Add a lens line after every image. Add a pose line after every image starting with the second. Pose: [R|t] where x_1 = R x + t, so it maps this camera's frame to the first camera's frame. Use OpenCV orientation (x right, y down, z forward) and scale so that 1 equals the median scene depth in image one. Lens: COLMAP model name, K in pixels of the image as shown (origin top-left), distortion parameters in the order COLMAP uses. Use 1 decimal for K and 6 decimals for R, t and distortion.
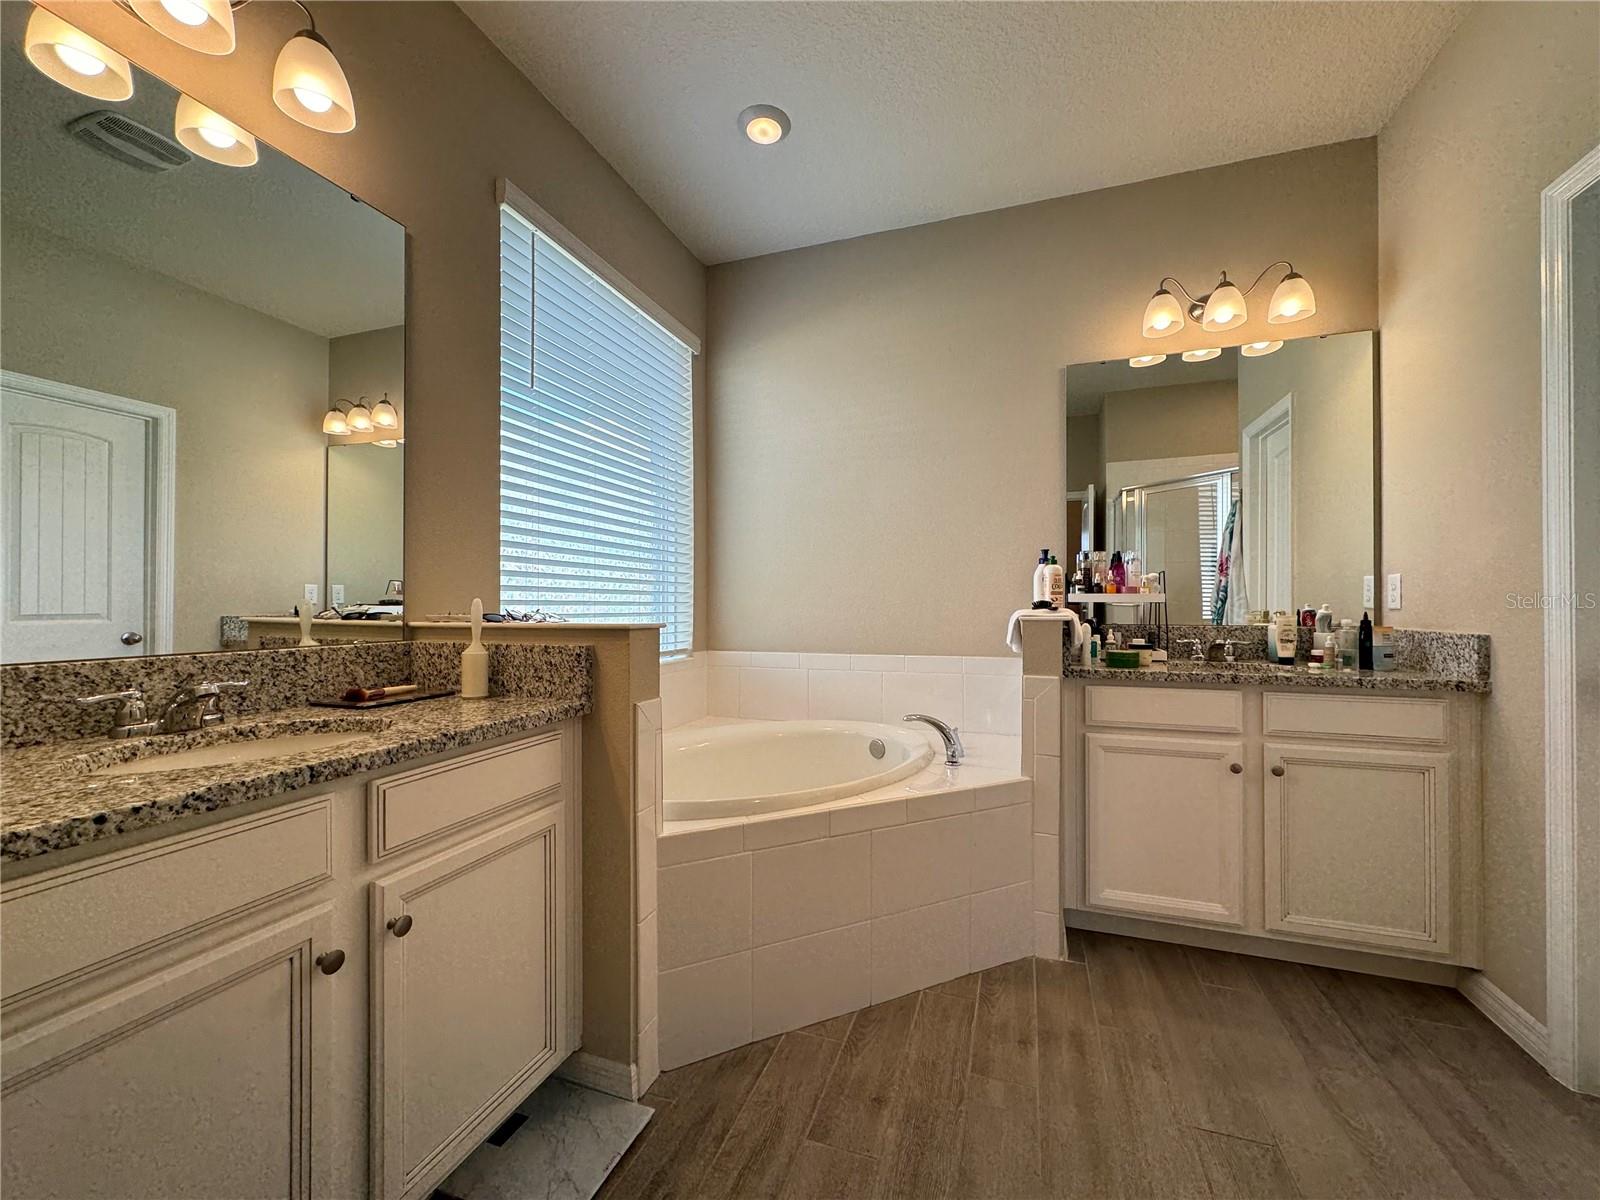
lens RADIAL K [[627.3, 0, 805.3], [0, 627.3, 601.4], [0, 0, 1]] dist [-0.002922, -0.000255]
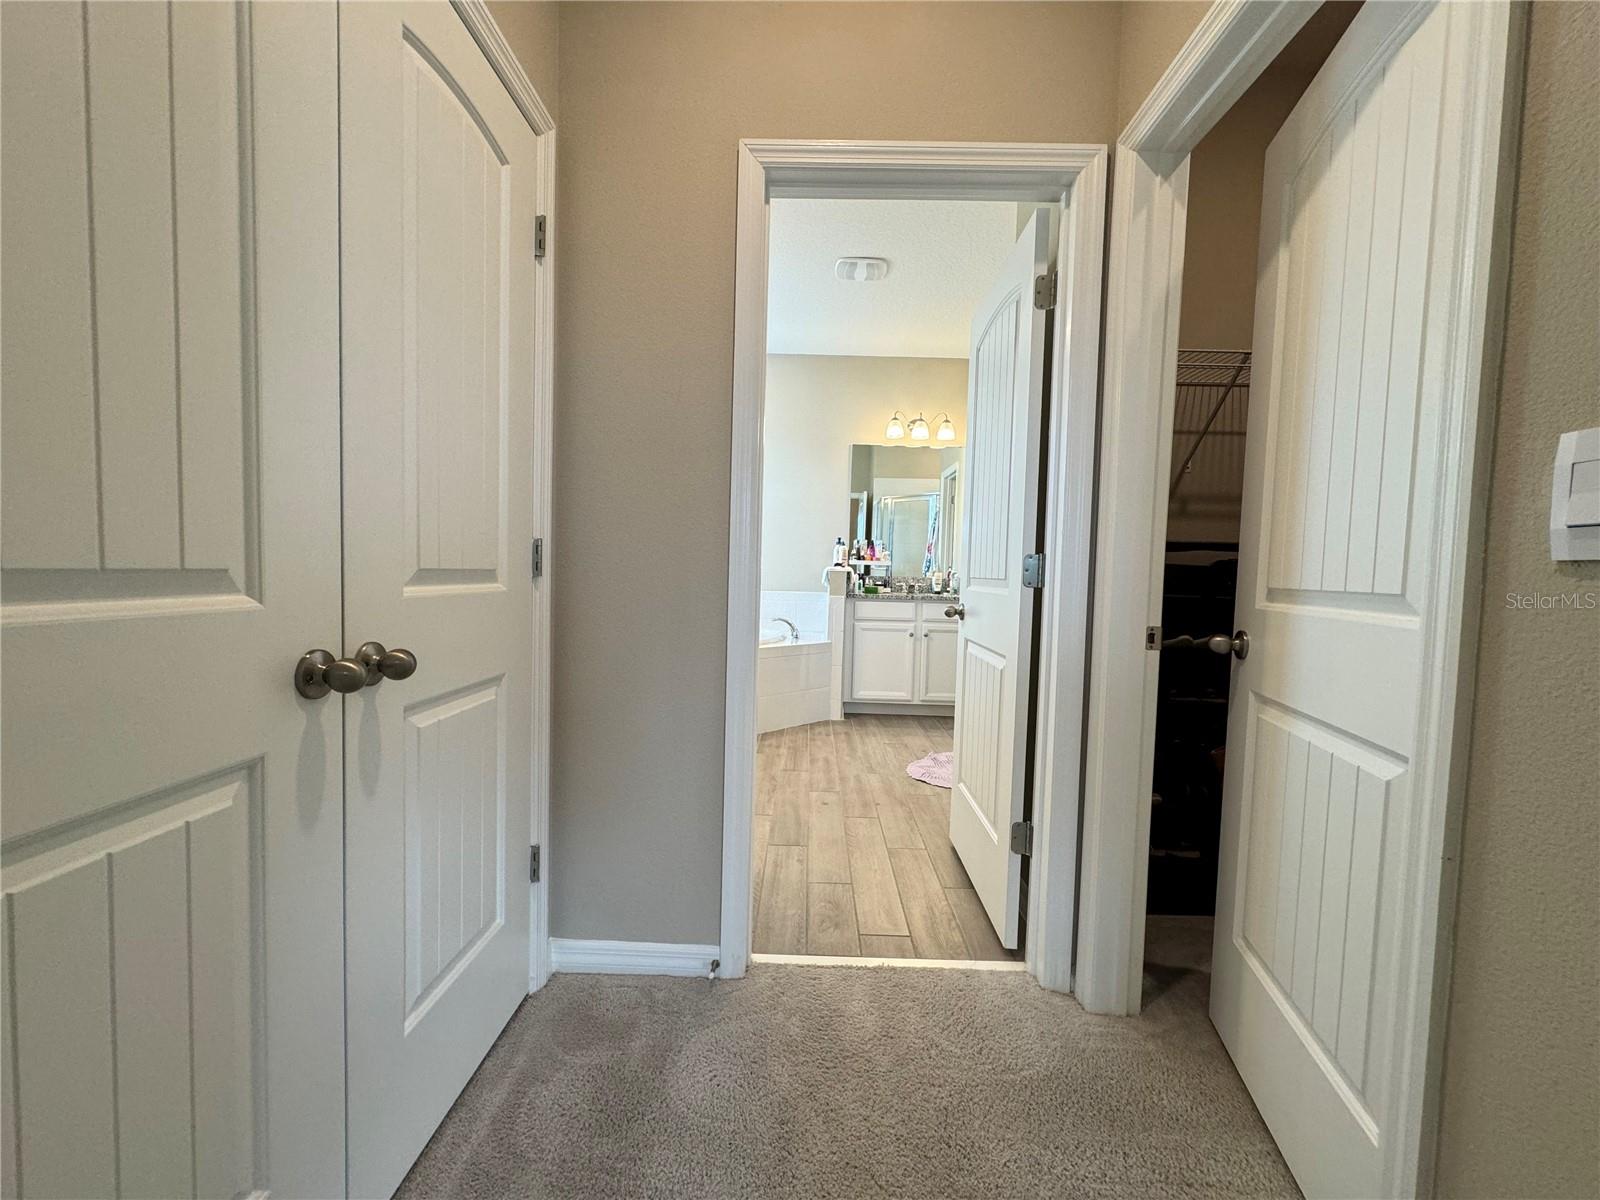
lens RADIAL K [[636.9, 0, 800.0], [0, 636.9, 600.0], [0, 0, 1]] dist [-0.000076, -0.000004]
pose [[0.948102, 0.012682, 0.317713, -0.472200], [-0.029886, 0.998335, 0.049333, 0.024343], [-0.316559, -0.056268, 0.946903, -1.113228]]
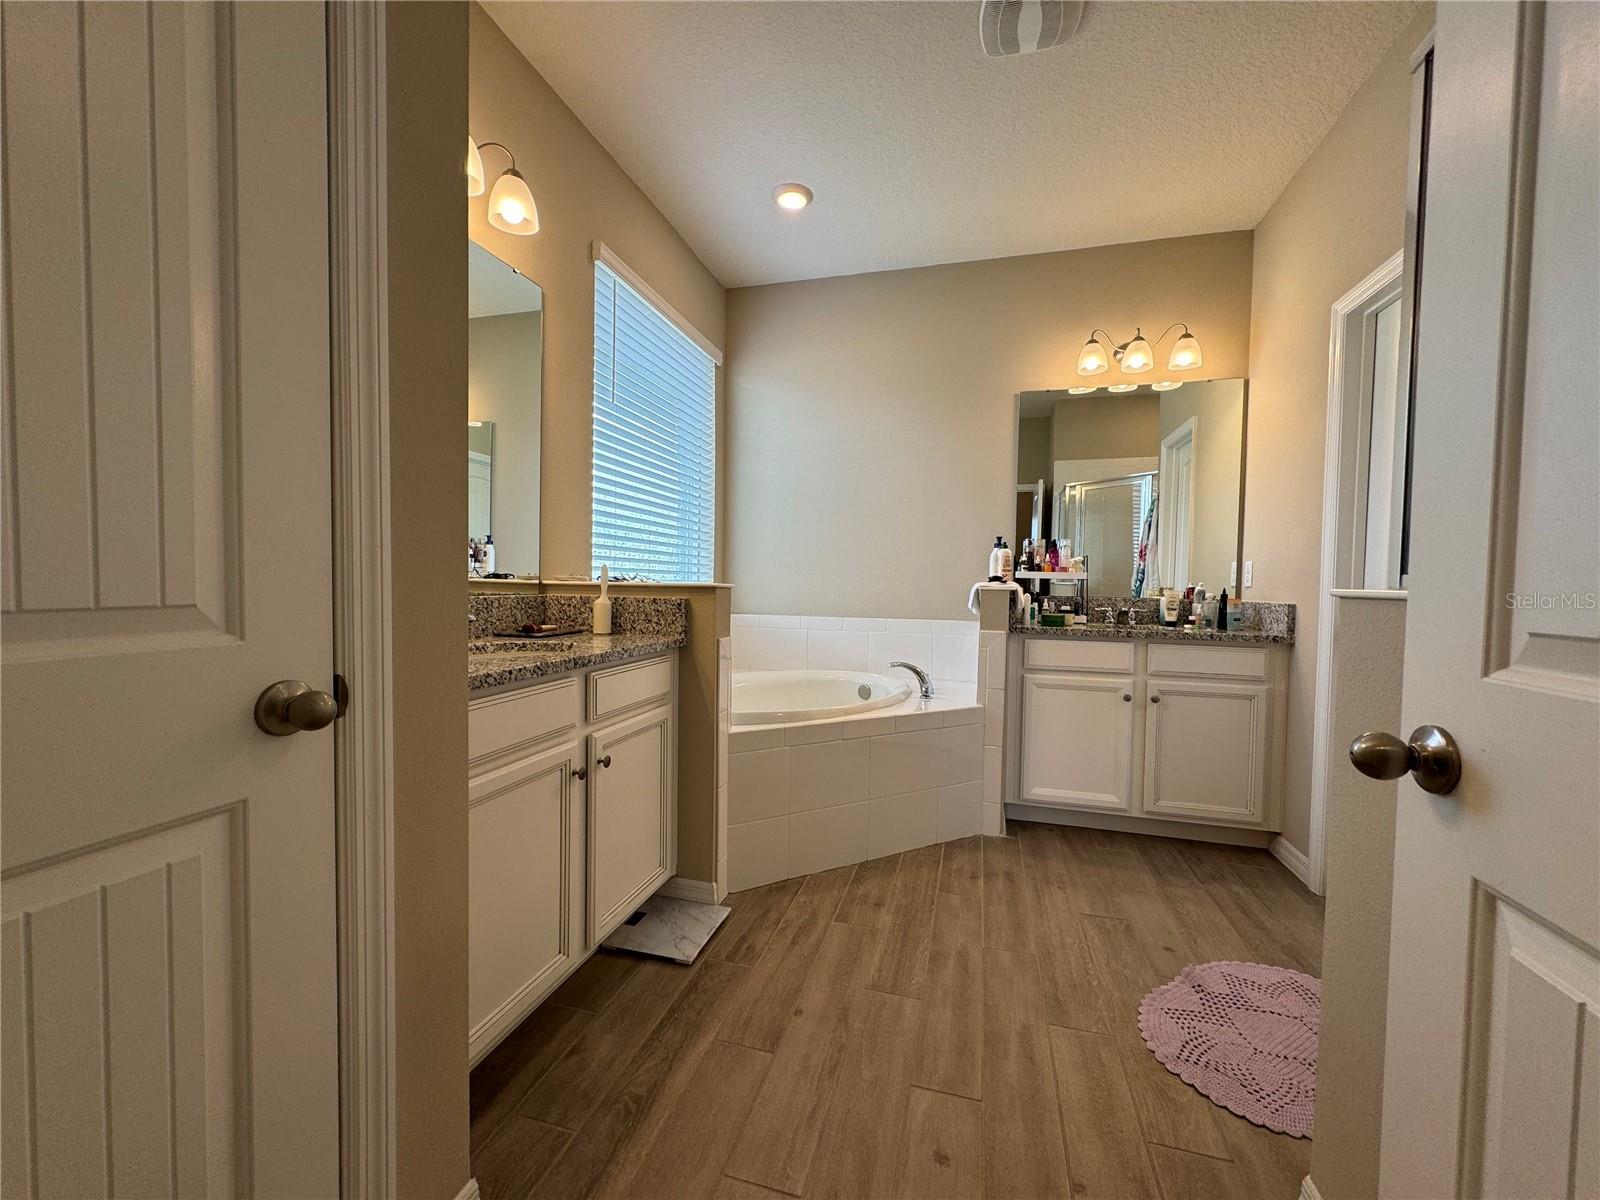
lens RADIAL K [[627.3, 0, 805.3], [0, 627.3, 601.4], [0, 0, 1]] dist [-0.002922, -0.000255]
pose [[0.997829, 0.016960, 0.063644, -0.116668], [-0.019214, 0.999204, 0.034959, 0.015491], [-0.063000, -0.036105, 0.997360, -0.325286]]
